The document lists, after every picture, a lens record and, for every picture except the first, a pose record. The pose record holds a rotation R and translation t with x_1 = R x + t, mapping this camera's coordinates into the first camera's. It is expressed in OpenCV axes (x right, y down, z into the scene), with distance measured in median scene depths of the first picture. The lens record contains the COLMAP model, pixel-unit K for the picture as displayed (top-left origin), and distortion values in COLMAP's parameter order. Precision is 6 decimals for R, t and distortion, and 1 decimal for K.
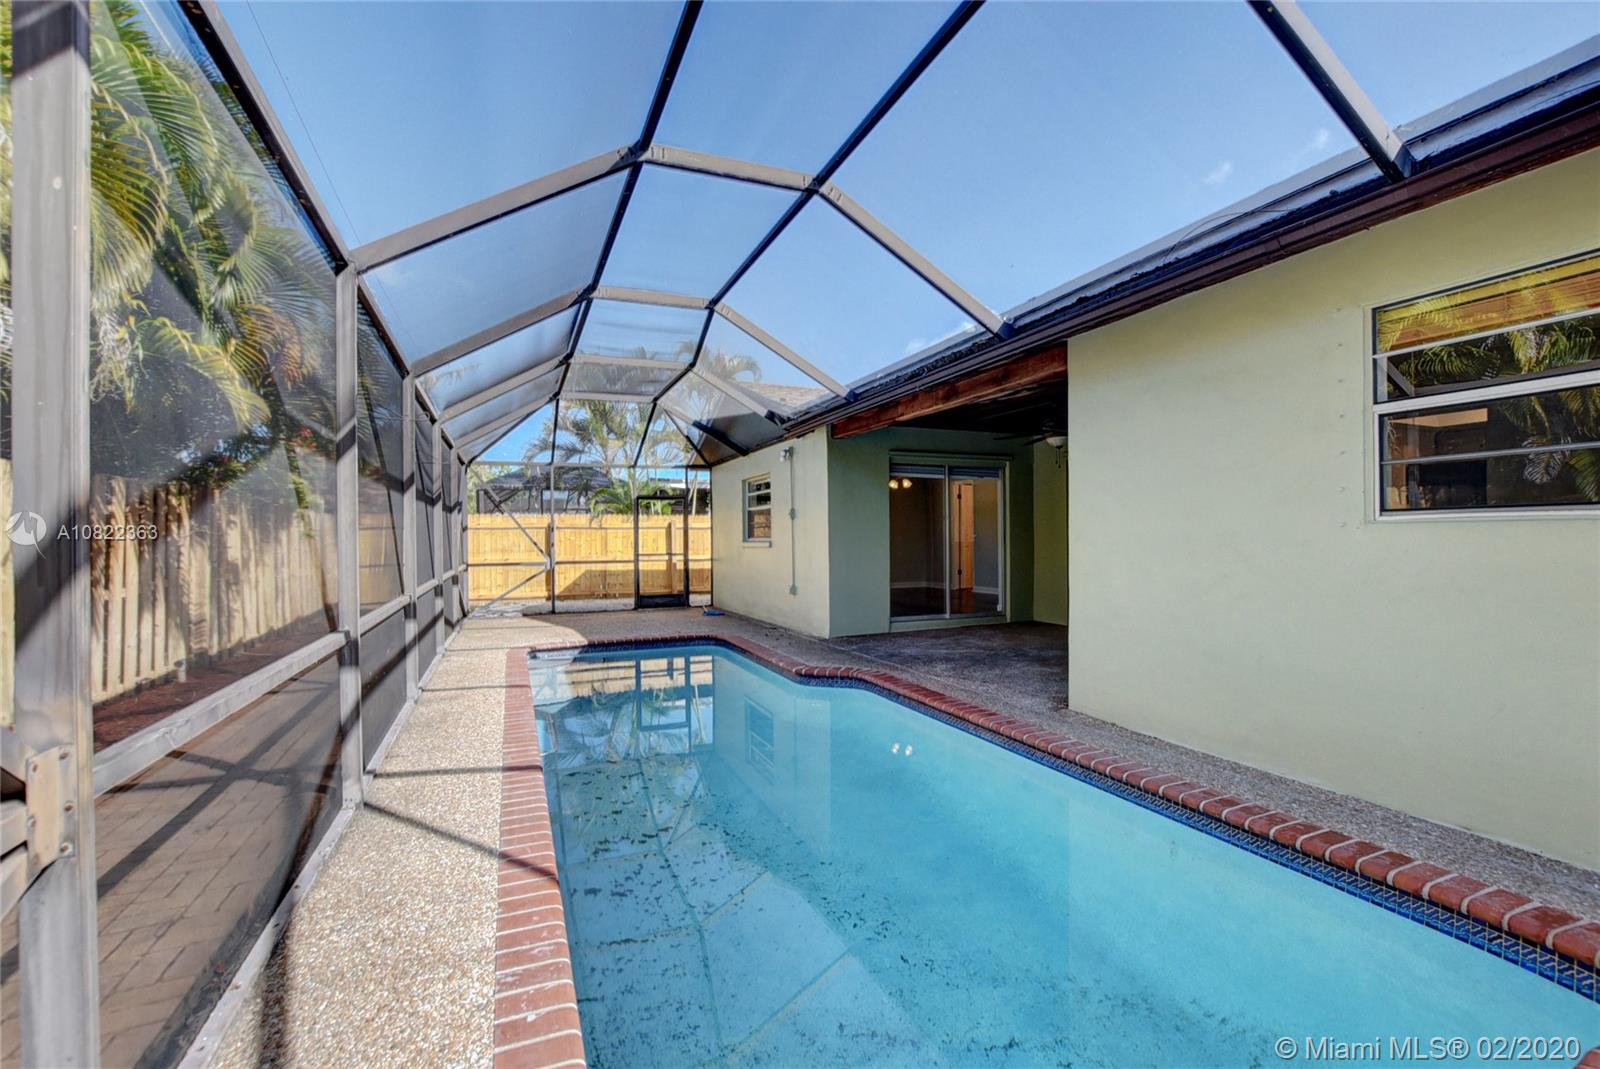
lens RADIAL K [[707.8, 0, 804.2], [0, 707.8, 540.6], [0, 0, 1]] dist [-0.028863, 0.000227]
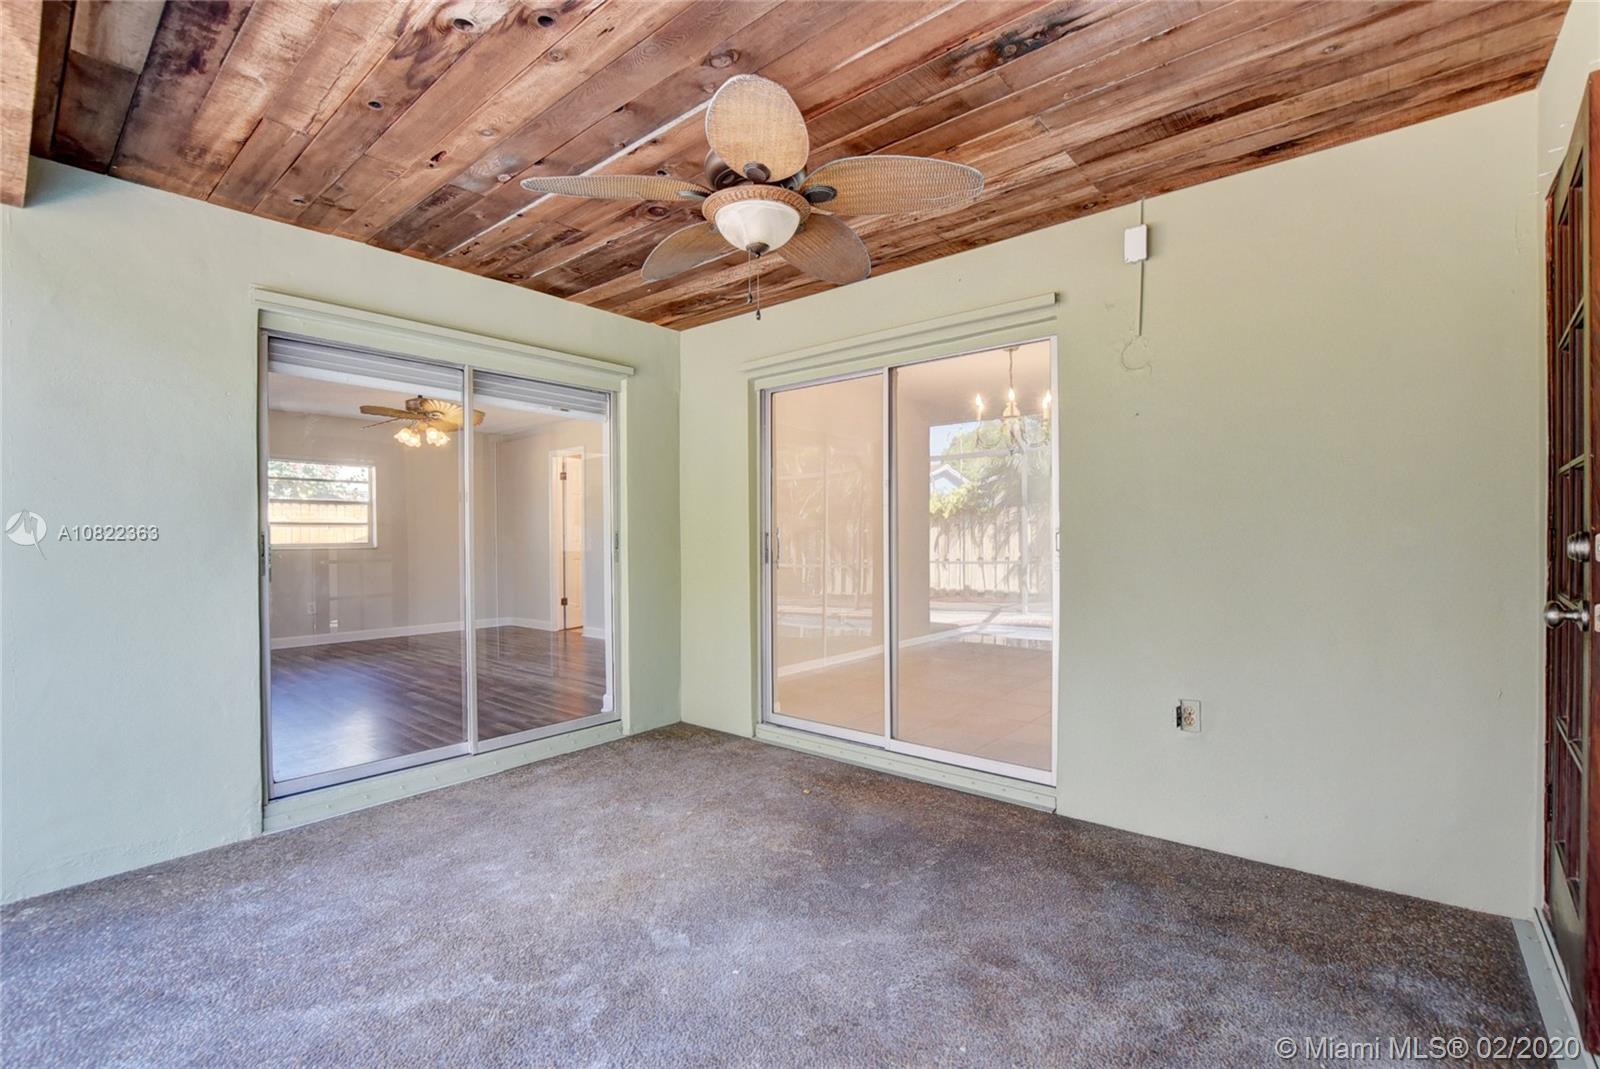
lens RADIAL K [[707.8, 0, 804.2], [0, 707.8, 540.6], [0, 0, 1]] dist [-0.028863, 0.000227]
pose [[0.886948, -0.001675, 0.461866, 0.160829], [0.003269, 0.999991, -0.002653, -0.006438], [-0.461858, 0.003863, 0.886946, 0.482775]]
